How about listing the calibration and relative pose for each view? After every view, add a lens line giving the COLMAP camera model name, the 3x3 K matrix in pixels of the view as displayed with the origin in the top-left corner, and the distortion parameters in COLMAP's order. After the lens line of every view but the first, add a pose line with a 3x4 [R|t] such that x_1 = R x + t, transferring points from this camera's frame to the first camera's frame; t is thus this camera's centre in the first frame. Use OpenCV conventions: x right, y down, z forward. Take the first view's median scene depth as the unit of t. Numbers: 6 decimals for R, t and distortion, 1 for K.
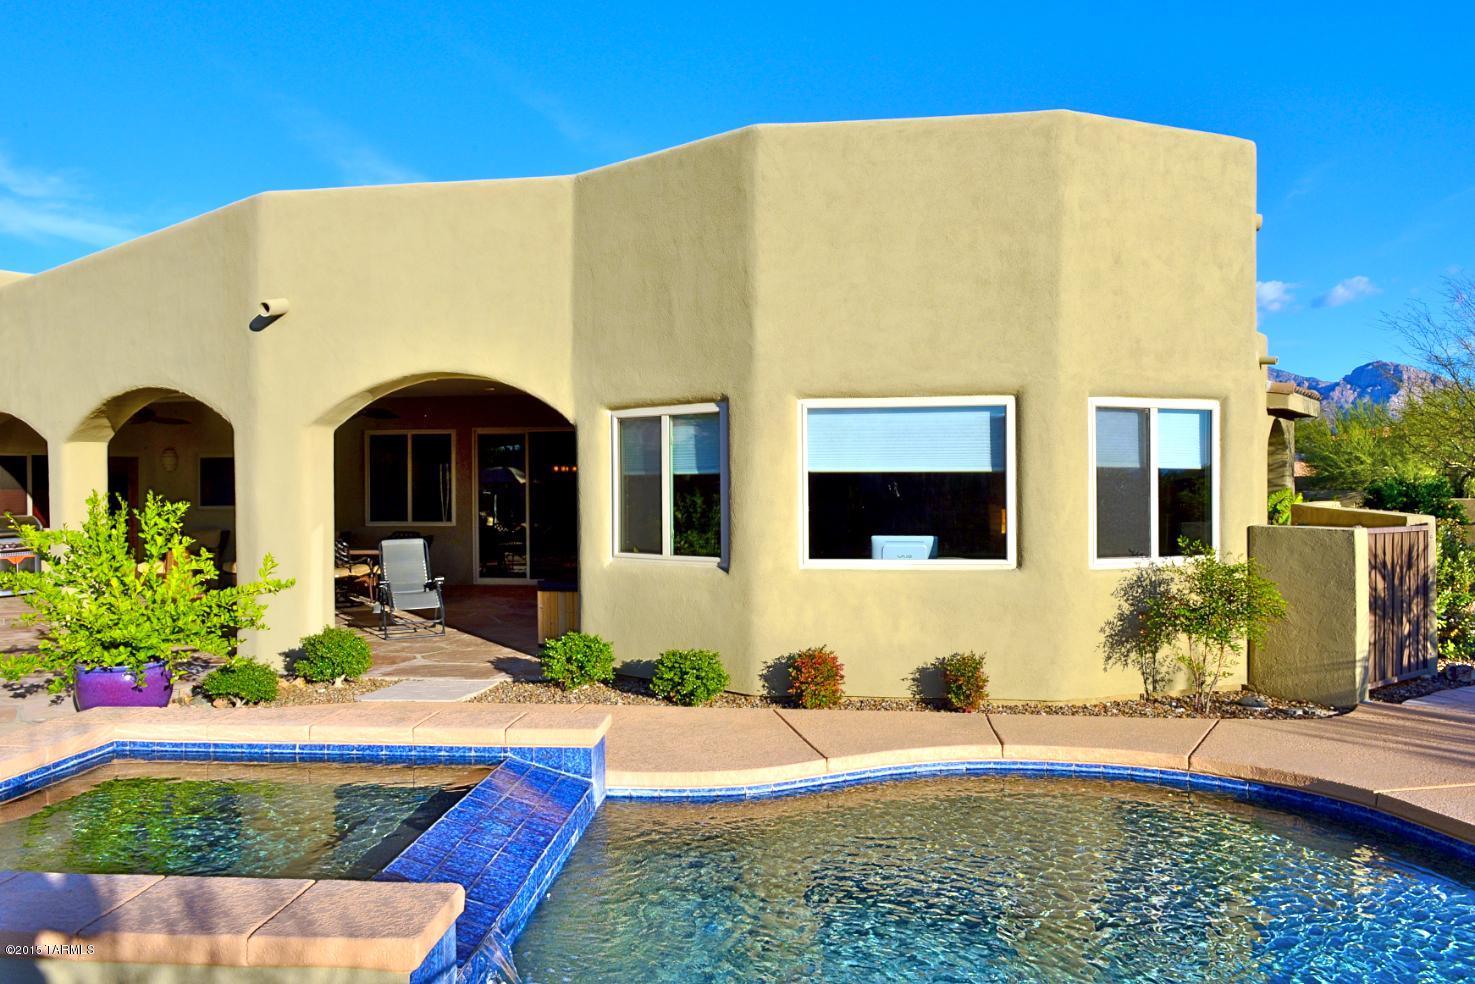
lens RADIAL K [[1067.5, 0, 736.1], [0, 1067.5, 481.9], [0, 0, 1]] dist [0.015717, -0.001141]
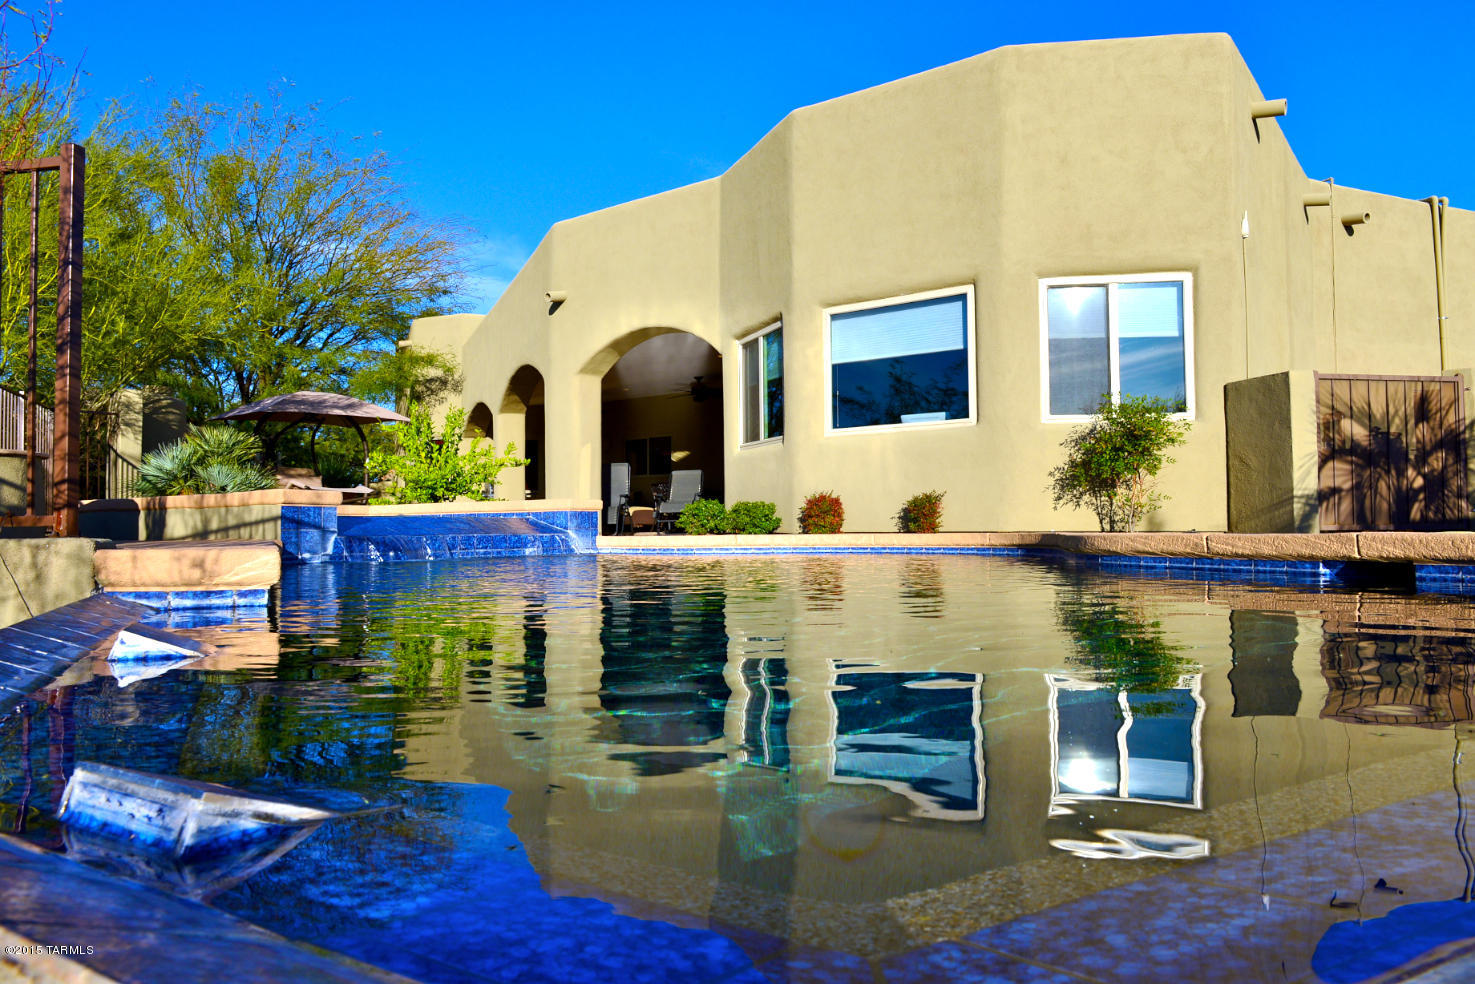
lens RADIAL K [[1035.9, 0, 737.5], [0, 1035.9, 492.0], [0, 0, 1]] dist [0.007415, -0.000824]
pose [[0.861665, -0.020346, -0.507069, 0.610326], [-0.000832, 0.999138, -0.041504, 0.201772], [0.507477, 0.036185, 0.860905, -0.147359]]
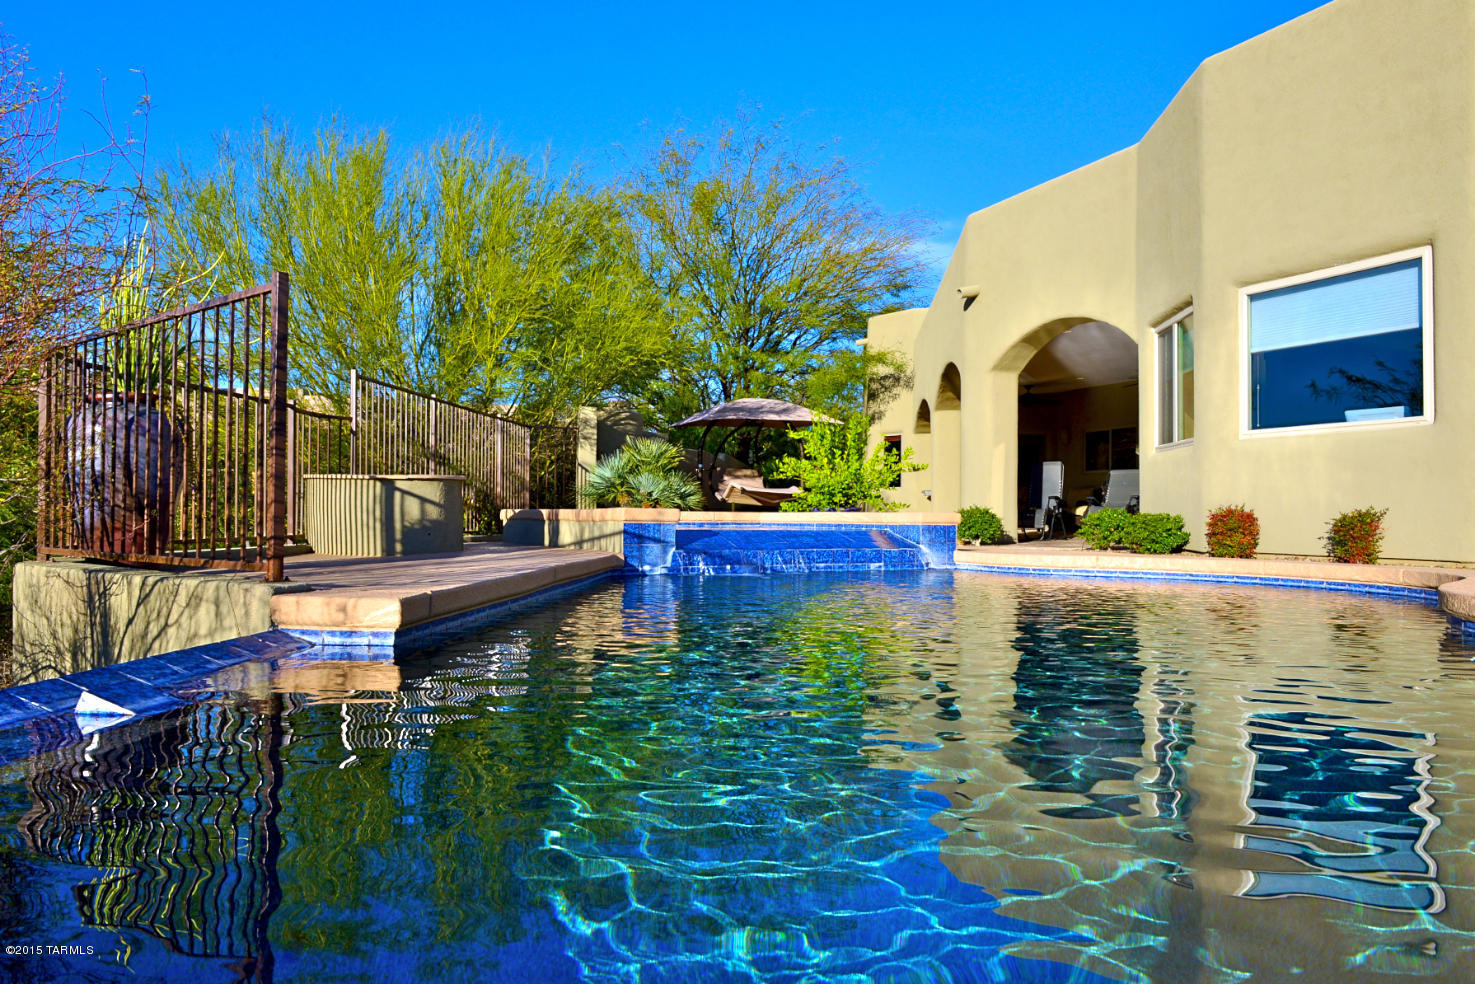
lens RADIAL K [[1067.5, 0, 736.1], [0, 1067.5, 481.9], [0, 0, 1]] dist [0.015717, -0.001141]
pose [[0.523790, -0.017138, -0.851675, 0.735038], [-0.018657, 0.999327, -0.031583, 0.170352], [0.851643, 0.032432, 0.523118, -0.030596]]
